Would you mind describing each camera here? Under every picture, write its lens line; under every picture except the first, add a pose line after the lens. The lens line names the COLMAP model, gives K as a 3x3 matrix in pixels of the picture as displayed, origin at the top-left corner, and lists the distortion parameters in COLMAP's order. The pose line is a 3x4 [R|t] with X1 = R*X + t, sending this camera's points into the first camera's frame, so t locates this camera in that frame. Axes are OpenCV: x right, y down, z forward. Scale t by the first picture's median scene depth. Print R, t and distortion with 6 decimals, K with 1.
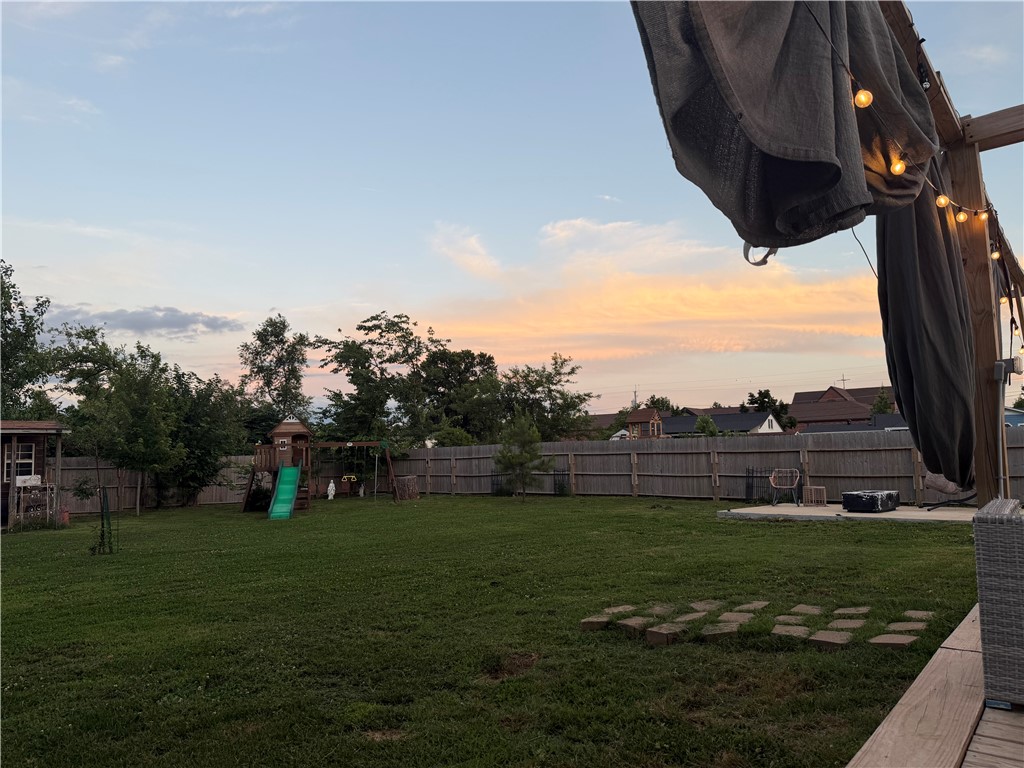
lens RADIAL K [[719.9, 0, 512.0], [0, 719.9, 384.0], [0, 0, 1]] dist [0.000029, 0.004792]
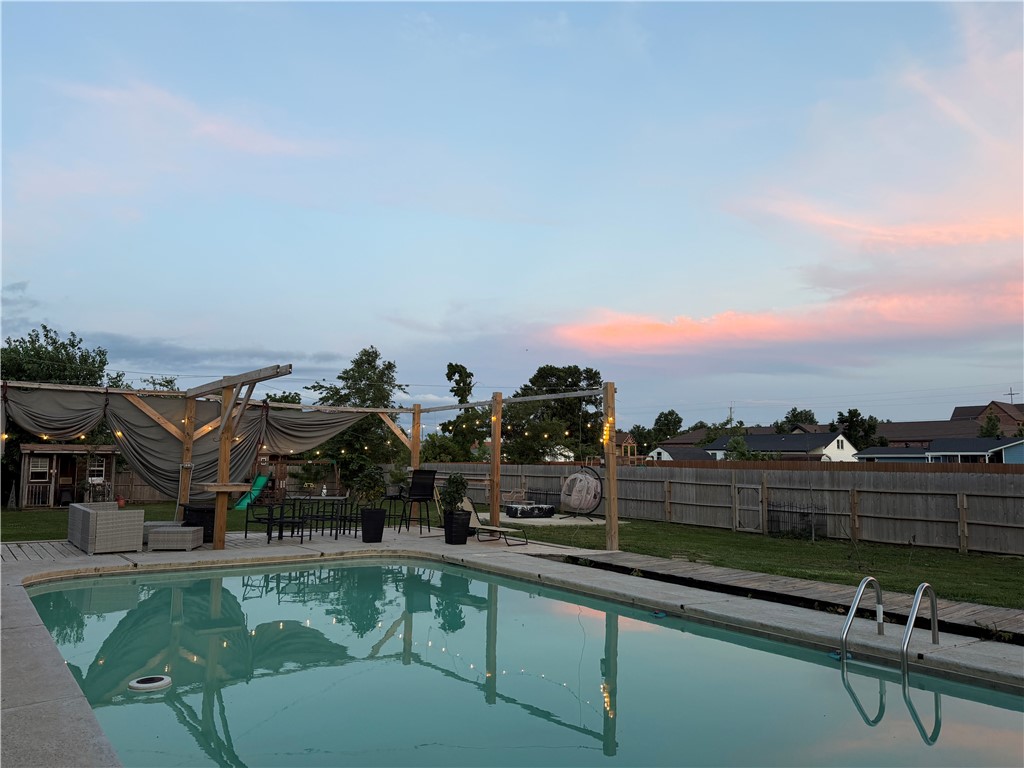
lens RADIAL K [[714.1, 0, 509.7], [0, 714.1, 371.1], [0, 0, 1]] dist [0.116060, -0.181838]
pose [[0.972399, -0.000027, -0.233324, 0.452375], [-0.006016, 0.999665, -0.025187, -0.058251], [0.233247, 0.025896, 0.972073, -0.301079]]
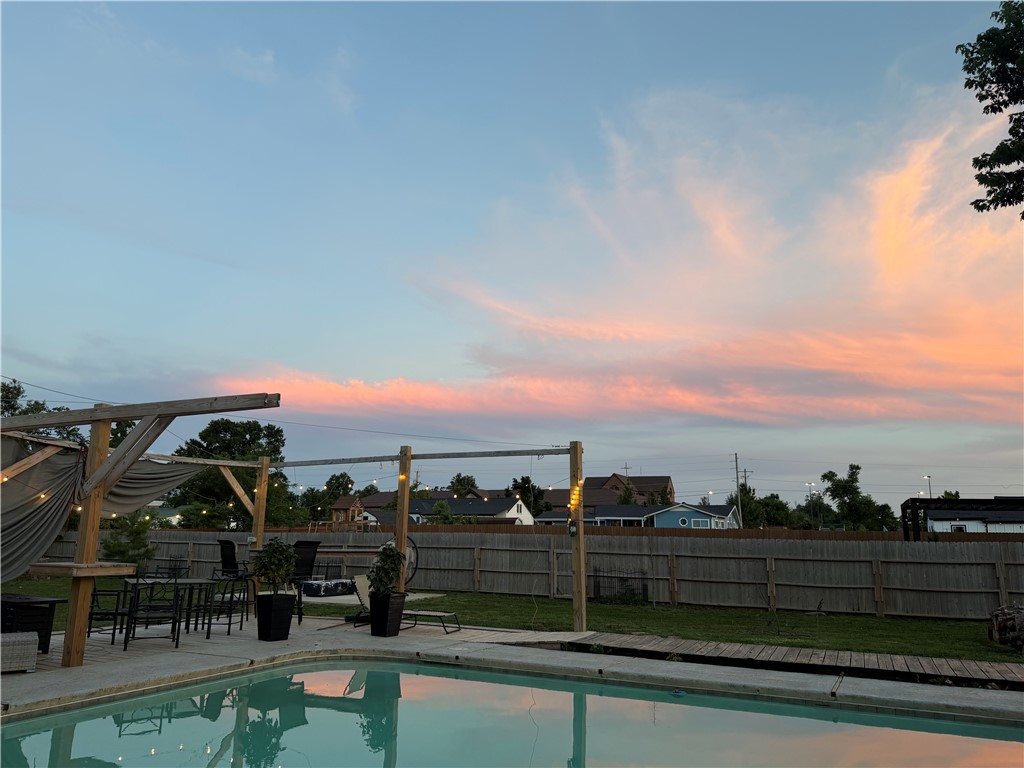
lens RADIAL K [[714.1, 0, 509.7], [0, 714.1, 371.1], [0, 0, 1]] dist [0.116060, -0.181838]
pose [[0.972853, 0.077857, 0.217936, 0.278030], [-0.051456, 0.990909, -0.124301, -0.049891], [-0.225633, 0.109712, 0.968015, -0.246121]]
